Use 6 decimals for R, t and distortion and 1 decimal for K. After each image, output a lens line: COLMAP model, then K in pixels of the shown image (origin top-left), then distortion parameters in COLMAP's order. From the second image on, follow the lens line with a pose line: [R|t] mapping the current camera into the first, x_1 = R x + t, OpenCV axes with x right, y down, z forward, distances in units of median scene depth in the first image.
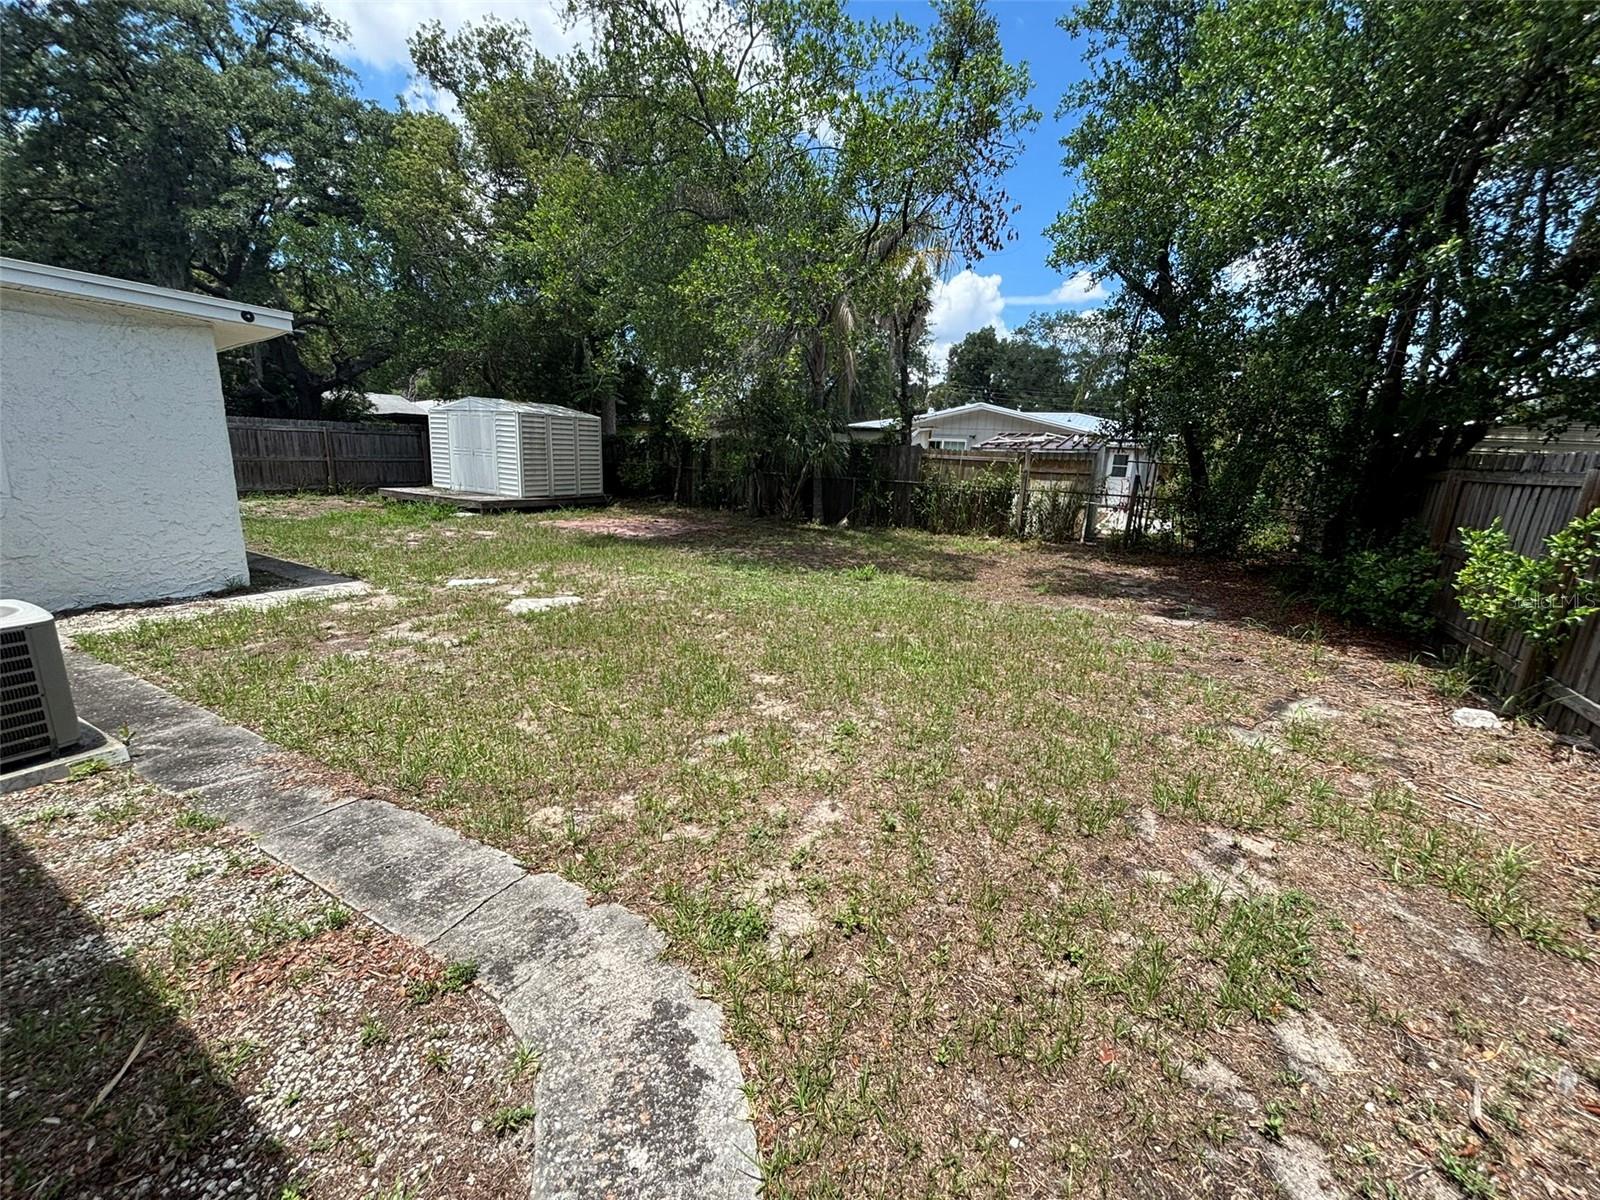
lens RADIAL K [[650.0, 0, 803.8], [0, 650.0, 591.3], [0, 0, 1]] dist [-0.001530, 0.001411]
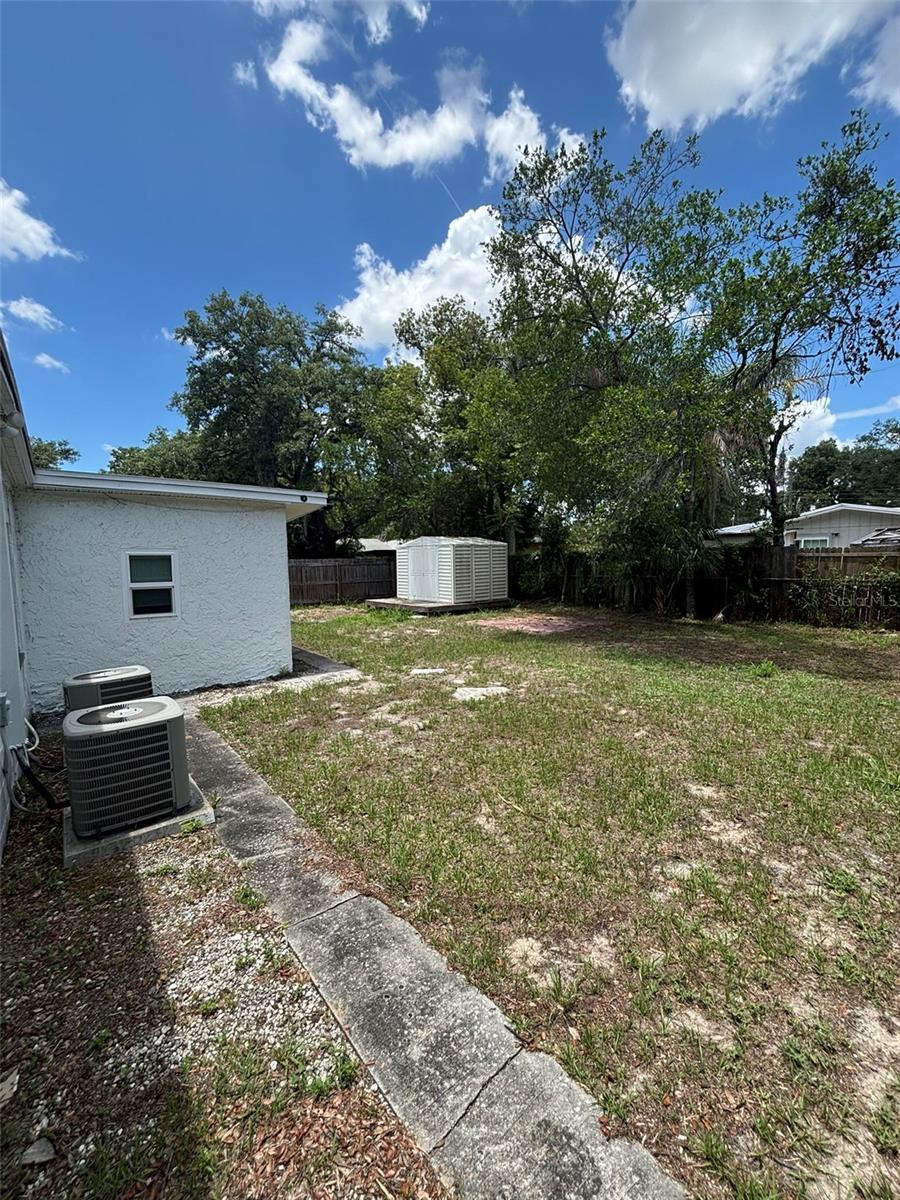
lens RADIAL K [[487.5, 0, 457.3], [0, 487.5, 591.3], [0, 0, 1]] dist [-0.001530, 0.001411]
pose [[0.928305, -0.038908, -0.369779, -0.069978], [-0.017416, 0.988868, -0.147770, -0.028739], [0.371412, 0.143616, 0.917294, 0.075552]]
